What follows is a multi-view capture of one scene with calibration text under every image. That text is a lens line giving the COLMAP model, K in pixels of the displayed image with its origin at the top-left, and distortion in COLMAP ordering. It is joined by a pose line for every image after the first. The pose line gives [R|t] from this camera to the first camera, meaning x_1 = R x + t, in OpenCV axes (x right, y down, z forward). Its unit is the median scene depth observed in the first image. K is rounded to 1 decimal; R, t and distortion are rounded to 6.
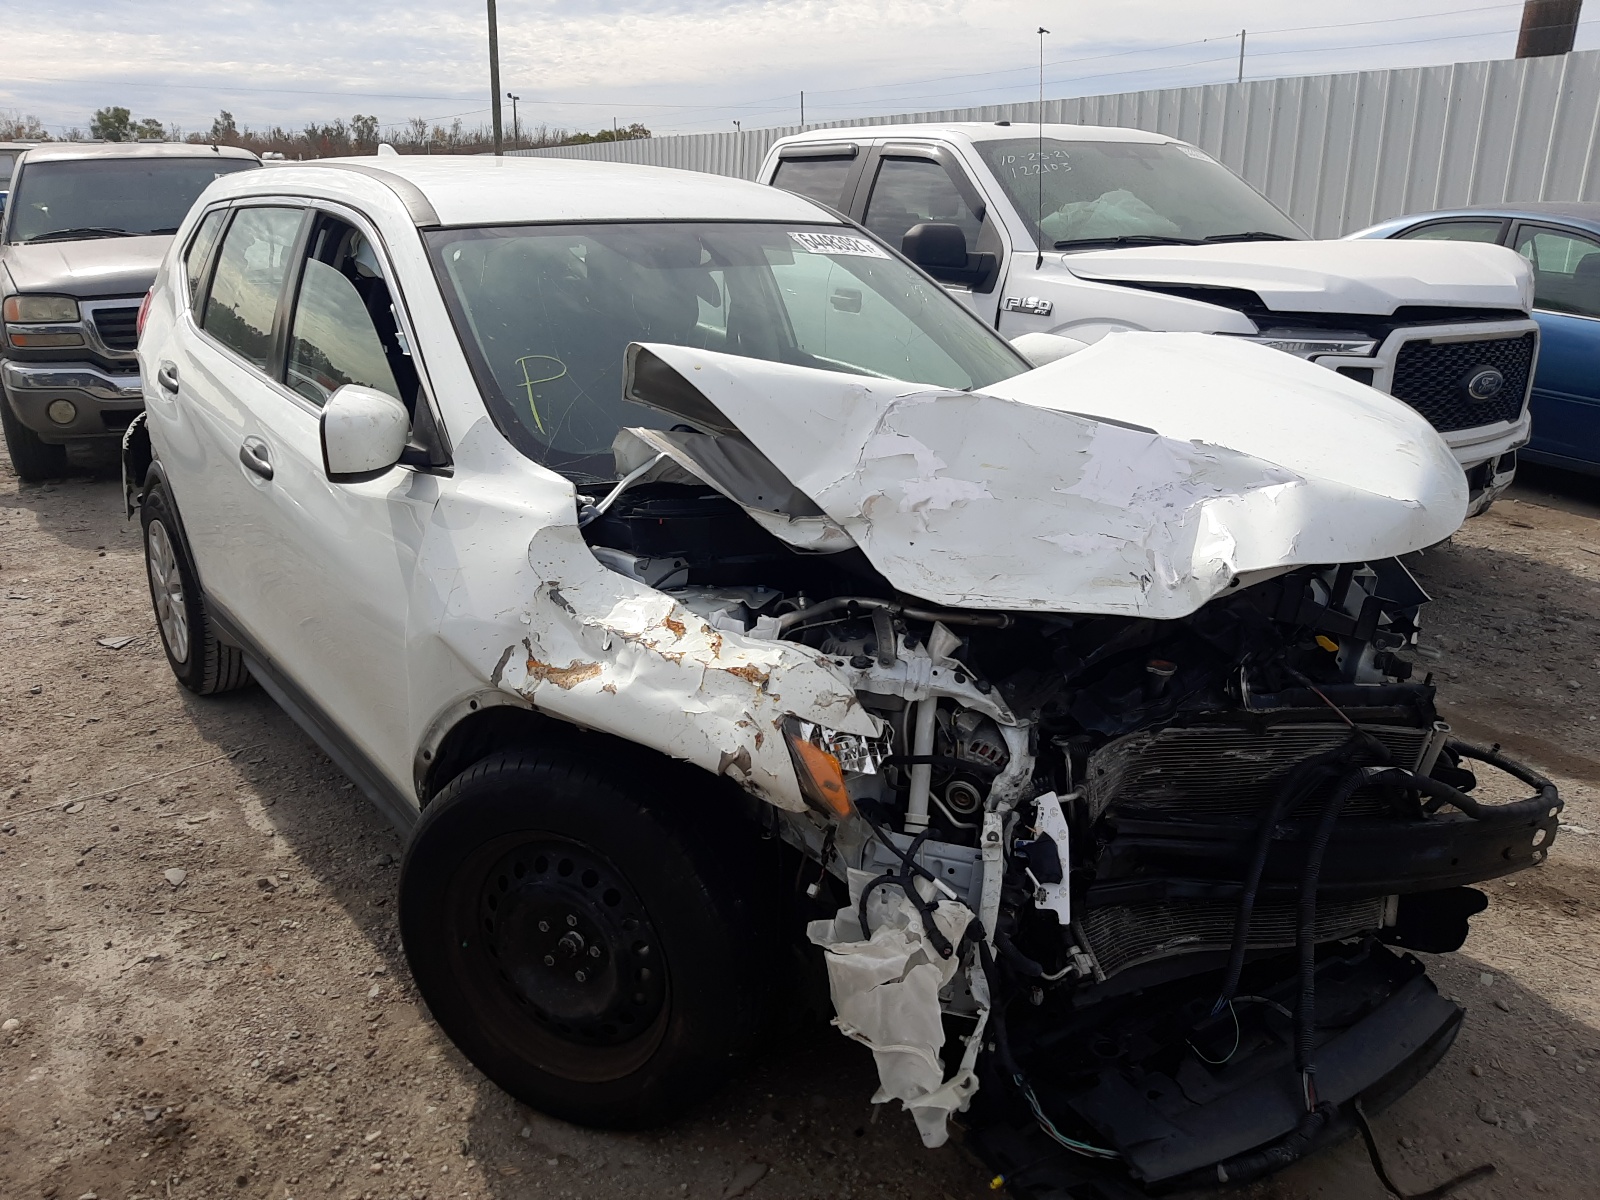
lens RADIAL K [[1219.7, 0, 817.5], [0, 1219.7, 568.7], [0, 0, 1]] dist [0.019783, -0.031027]
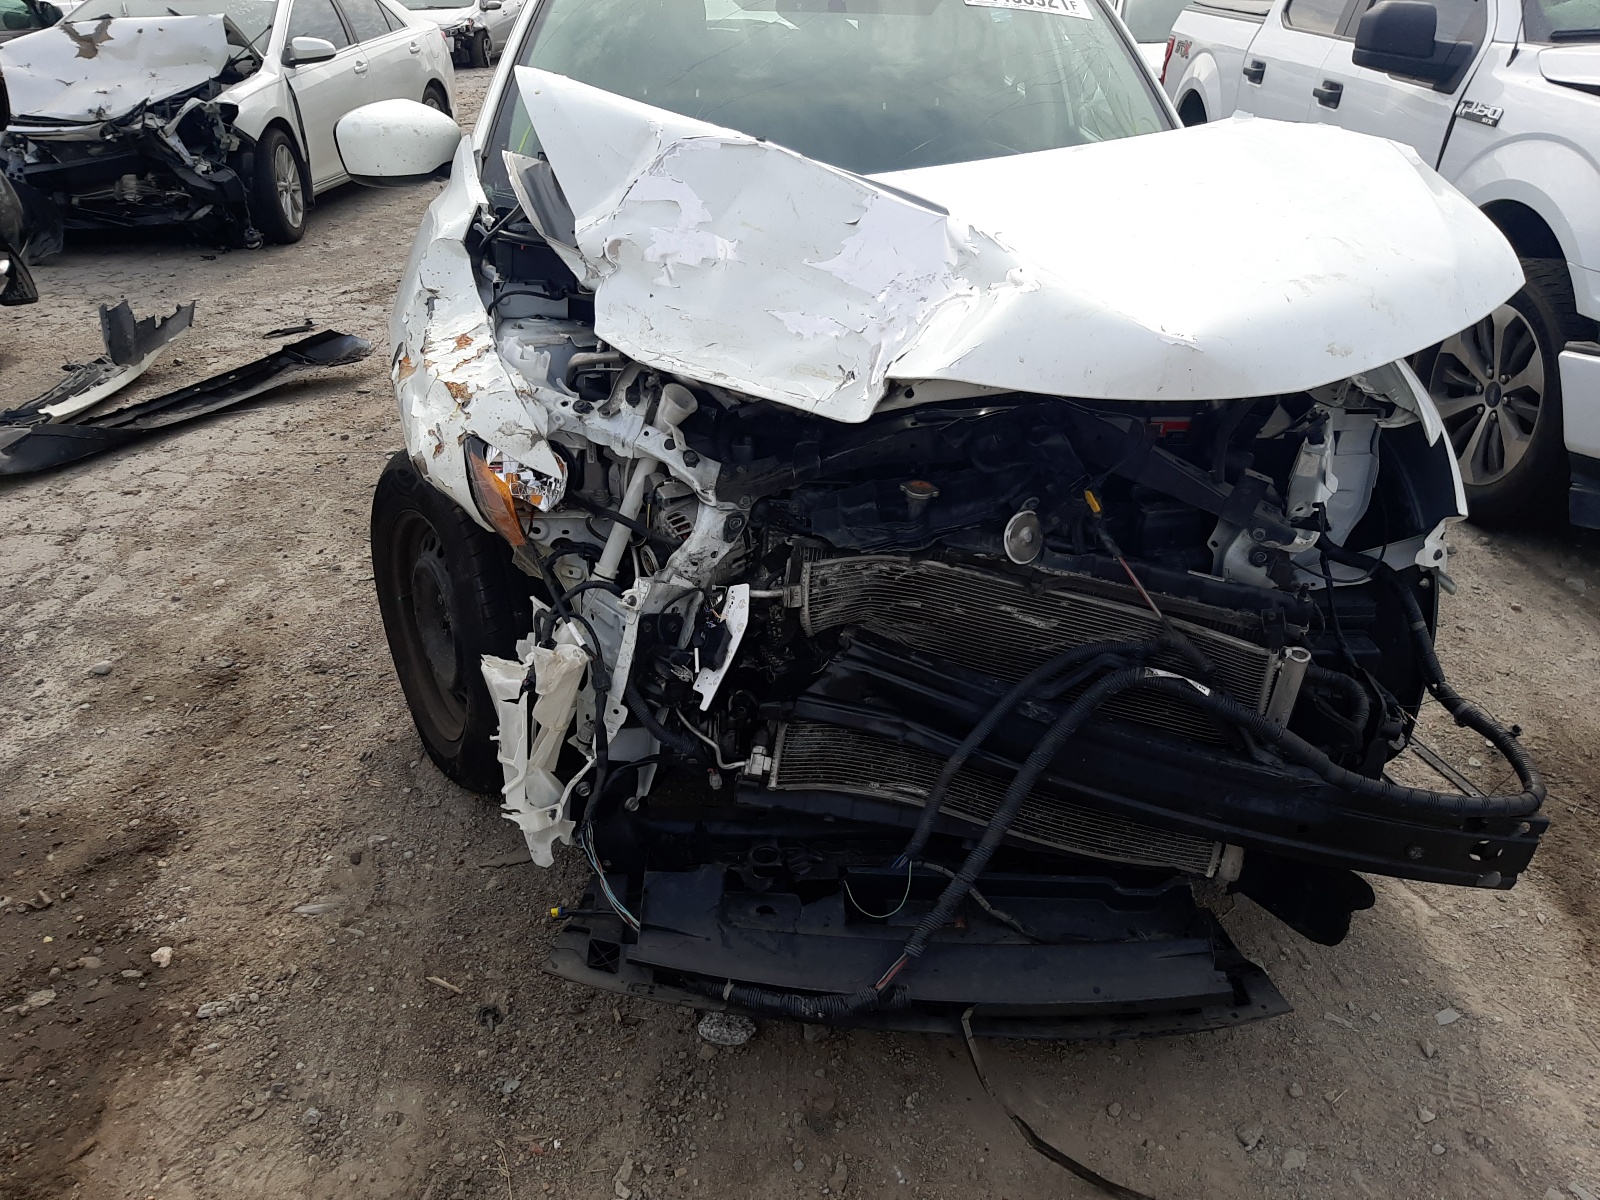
lens RADIAL K [[1219.7, 0, 799.2], [0, 1219.7, 596.8], [0, 0, 1]] dist [0.019783, -0.031027]
pose [[0.857333, 0.259728, -0.444435, 0.661719], [-0.178212, 0.959745, 0.217096, -0.022497], [0.482930, -0.106920, 0.869107, 0.190676]]
